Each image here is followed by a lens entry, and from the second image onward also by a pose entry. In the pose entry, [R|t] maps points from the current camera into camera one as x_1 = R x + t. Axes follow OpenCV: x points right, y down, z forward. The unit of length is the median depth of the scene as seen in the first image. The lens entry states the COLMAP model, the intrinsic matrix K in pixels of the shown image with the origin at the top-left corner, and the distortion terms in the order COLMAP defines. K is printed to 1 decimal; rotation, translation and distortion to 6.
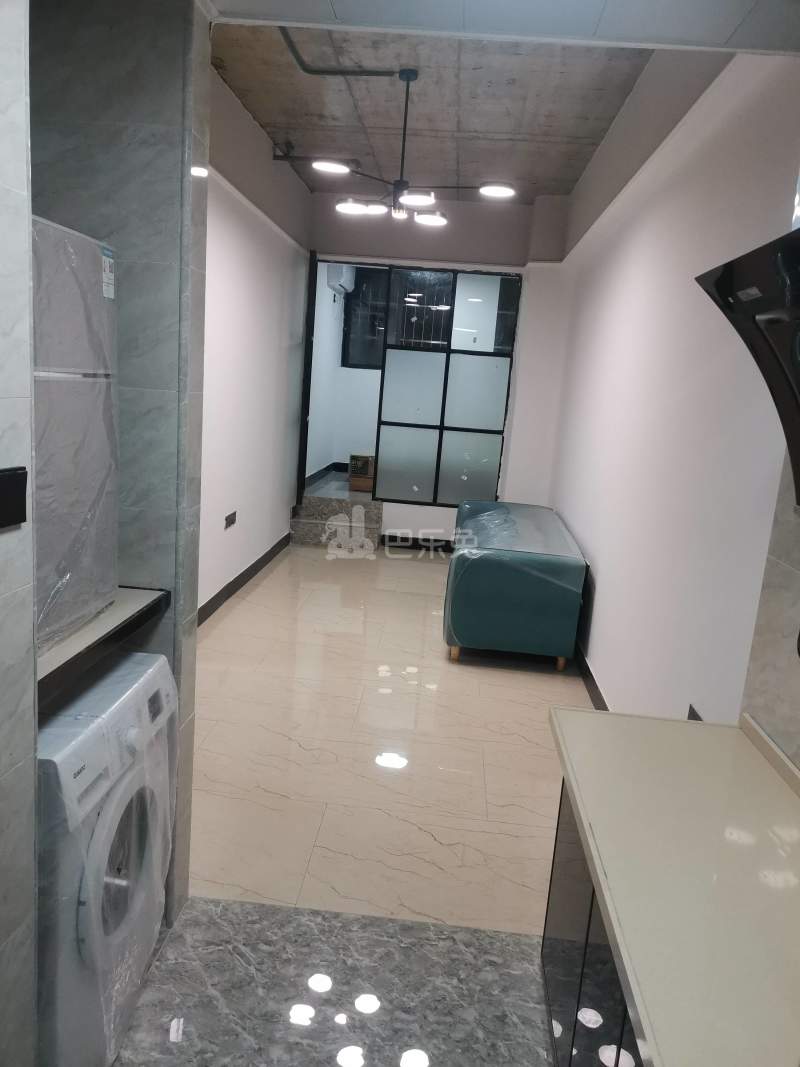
lens RADIAL K [[794.6, 0, 405.6], [0, 794.6, 535.3], [0, 0, 1]] dist [0.050598, -0.031467]
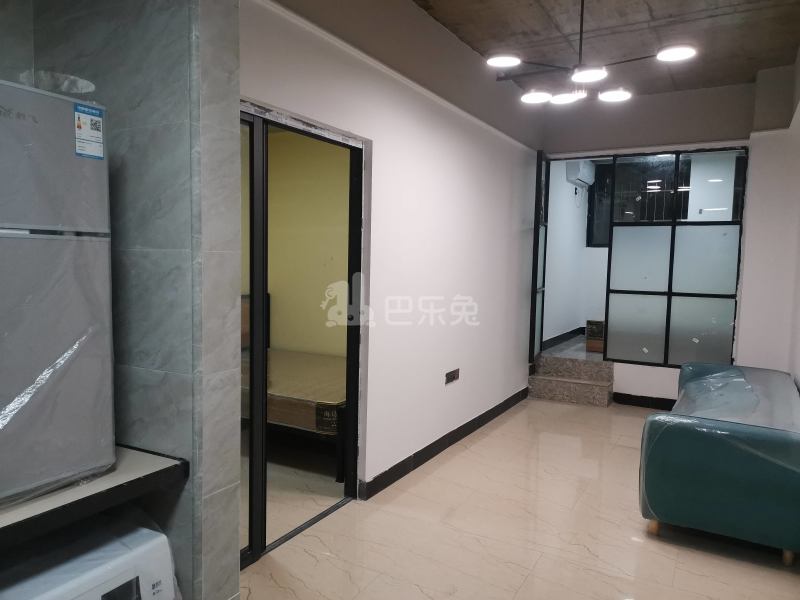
lens RADIAL K [[595.8, 0, 404.0], [0, 595.8, 298.1], [0, 0, 1]] dist [0.050598, -0.031467]
pose [[0.904936, -0.029745, -0.424507, 0.069313], [-0.030897, 0.990329, -0.135256, -0.009333], [0.424425, 0.135515, 0.895265, 0.132206]]
